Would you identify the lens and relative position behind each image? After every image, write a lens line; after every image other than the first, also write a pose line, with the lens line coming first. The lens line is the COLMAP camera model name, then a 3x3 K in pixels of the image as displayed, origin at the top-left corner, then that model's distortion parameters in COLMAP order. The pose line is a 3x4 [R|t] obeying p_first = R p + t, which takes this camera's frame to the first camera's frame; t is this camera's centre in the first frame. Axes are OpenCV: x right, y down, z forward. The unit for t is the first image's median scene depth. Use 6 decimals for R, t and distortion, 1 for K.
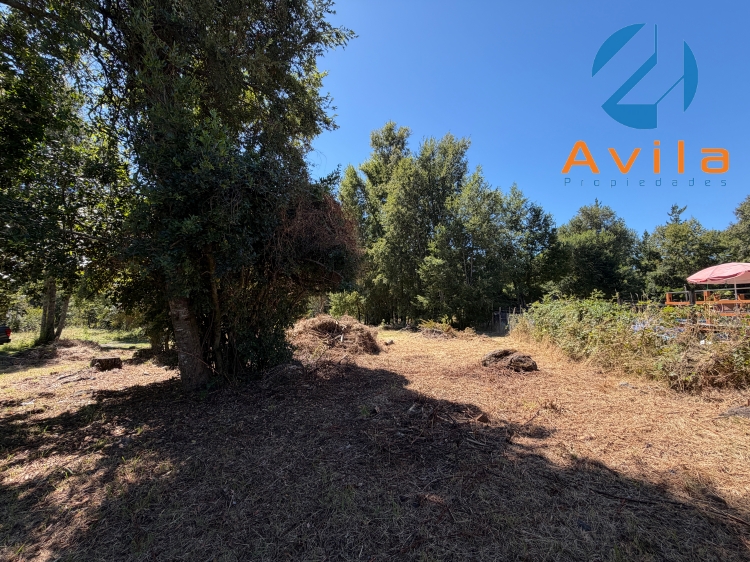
lens RADIAL K [[297.0, 0, 375.7], [0, 297.0, 281.5], [0, 0, 1]] dist [0.000774, -0.000154]
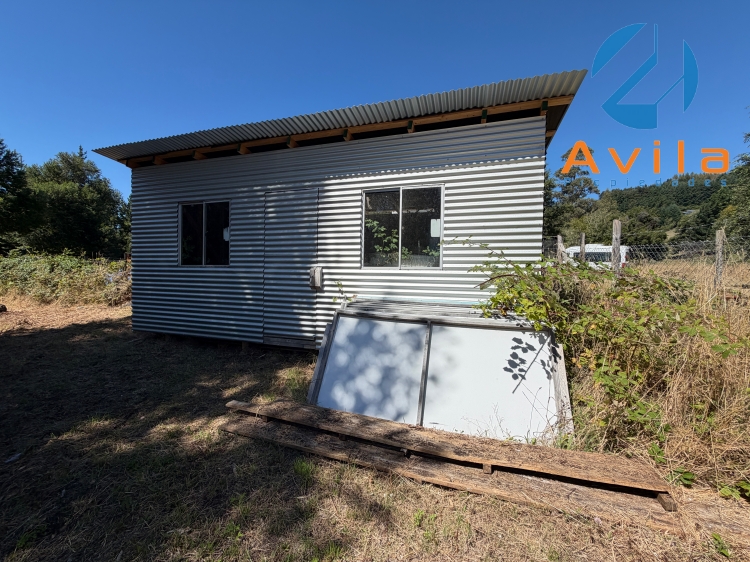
lens RADIAL K [[297.0, 0, 373.6], [0, 297.0, 280.3], [0, 0, 1]] dist [0.000774, -0.000154]
pose [[0.154155, -0.044587, 0.987040, -0.069501], [-0.095552, 0.993626, 0.059808, -0.008005], [-0.983416, -0.103533, 0.148912, -0.107141]]
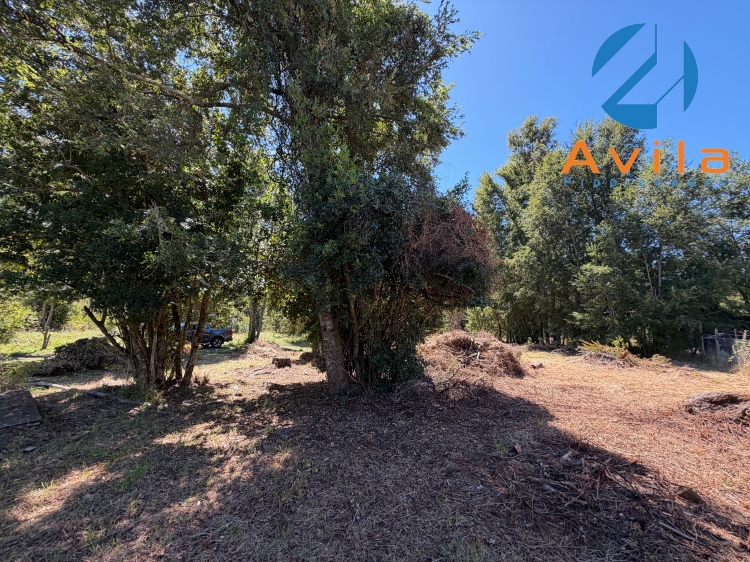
lens RADIAL K [[297.0, 0, 374.1], [0, 297.0, 282.2], [0, 0, 1]] dist [0.000774, -0.000154]
pose [[0.898053, -0.029228, -0.438916, 0.020753], [0.010331, 0.998916, -0.045381, -0.005581], [0.439766, 0.036220, 0.897382, 0.043190]]
